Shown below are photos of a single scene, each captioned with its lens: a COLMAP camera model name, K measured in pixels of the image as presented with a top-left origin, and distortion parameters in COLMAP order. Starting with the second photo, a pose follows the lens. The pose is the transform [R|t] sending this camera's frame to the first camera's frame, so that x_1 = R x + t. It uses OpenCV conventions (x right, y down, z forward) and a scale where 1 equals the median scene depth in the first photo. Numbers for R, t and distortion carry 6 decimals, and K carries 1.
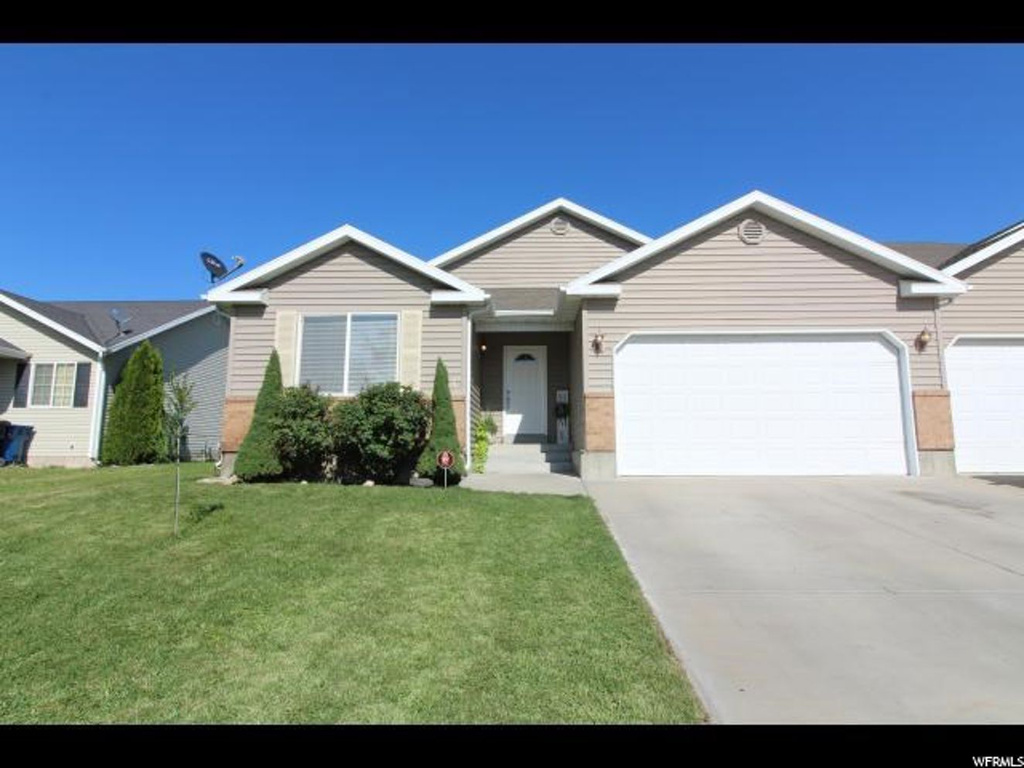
lens RADIAL K [[586.5, 0, 512.0], [0, 586.5, 384.0], [0, 0, 1]] dist [0.004010, 0.001062]
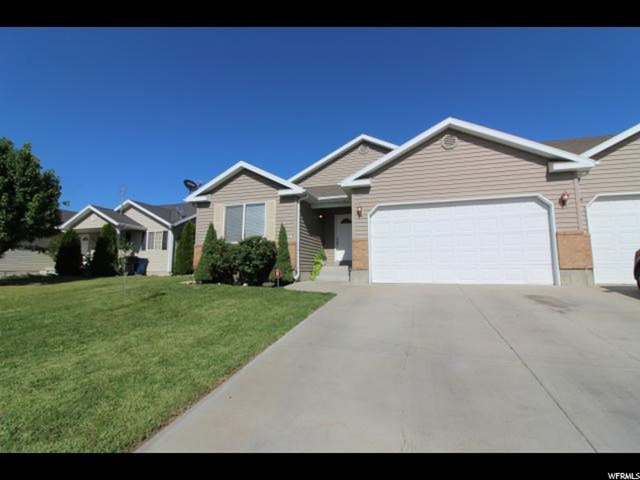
lens RADIAL K [[300.7, 0, 323.7], [0, 300.7, 239.1], [0, 0, 1]] dist [-0.002106, -0.000902]
pose [[0.960269, -0.026156, -0.277849, 0.294560], [0.030346, 0.999481, 0.010791, 0.003694], [0.277423, -0.018794, 0.960564, 0.050463]]
